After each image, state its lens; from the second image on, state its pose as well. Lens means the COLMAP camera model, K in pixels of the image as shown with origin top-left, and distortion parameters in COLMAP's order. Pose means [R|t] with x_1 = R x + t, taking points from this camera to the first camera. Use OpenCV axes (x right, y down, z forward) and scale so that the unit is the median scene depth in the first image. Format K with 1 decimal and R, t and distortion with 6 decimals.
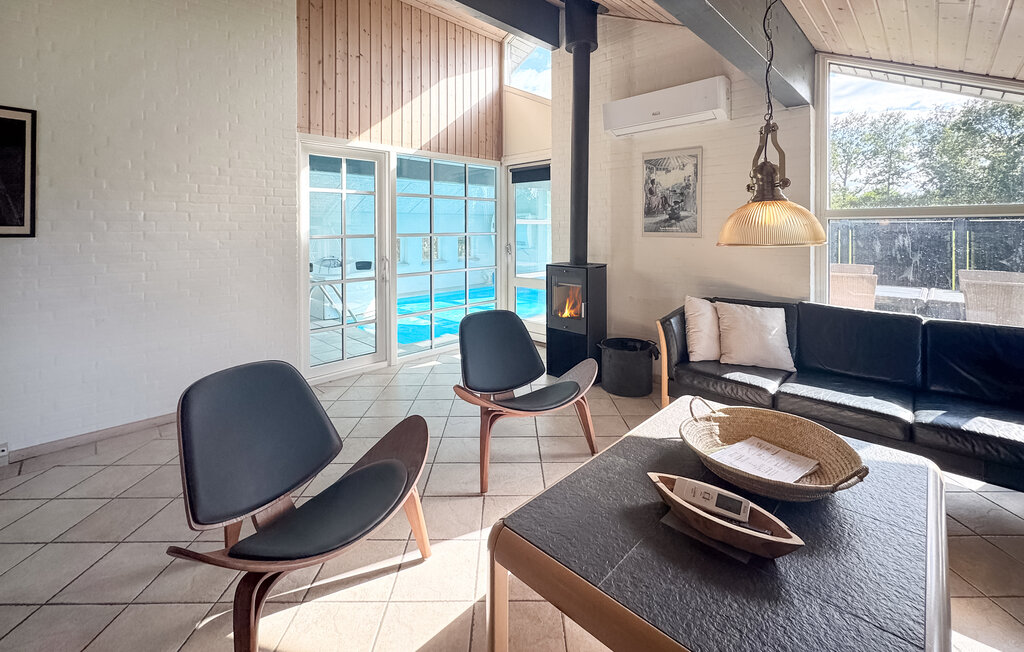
lens RADIAL K [[441.1, 0, 522.4], [0, 441.1, 232.6], [0, 0, 1]] dist [-0.004625, -0.000318]
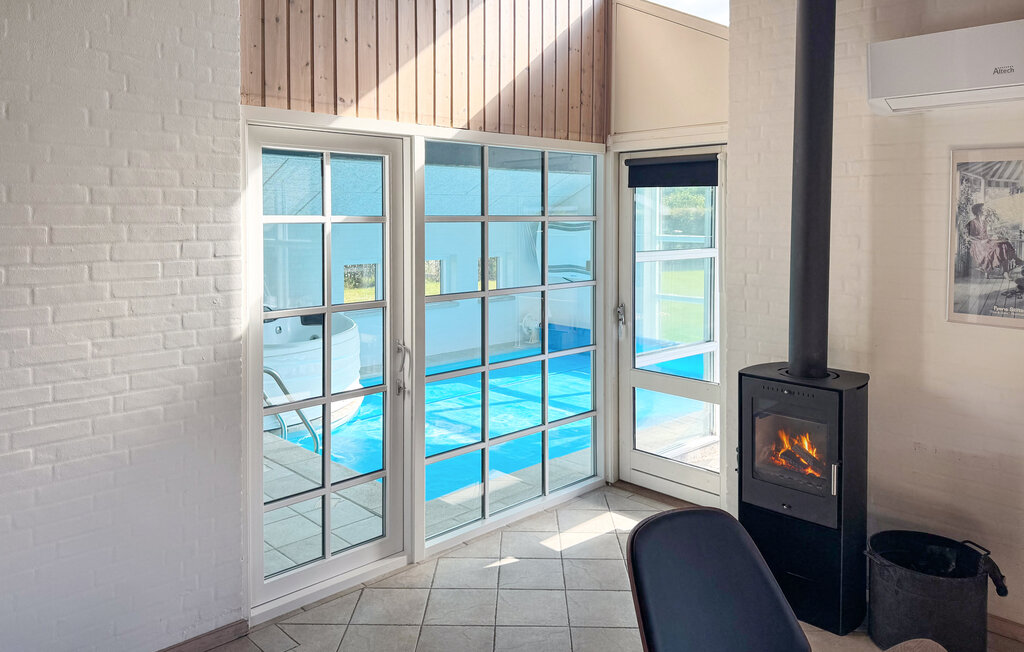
lens RADIAL K [[746.7, 0, 519.3], [0, 746.7, 230.8], [0, 0, 1]] dist [0.011368, -0.018204]
pose [[0.999661, 0.006103, -0.025306, -0.175976], [-0.005761, 0.999891, 0.013595, -0.098059], [0.025387, -0.013444, 0.999587, 0.173761]]
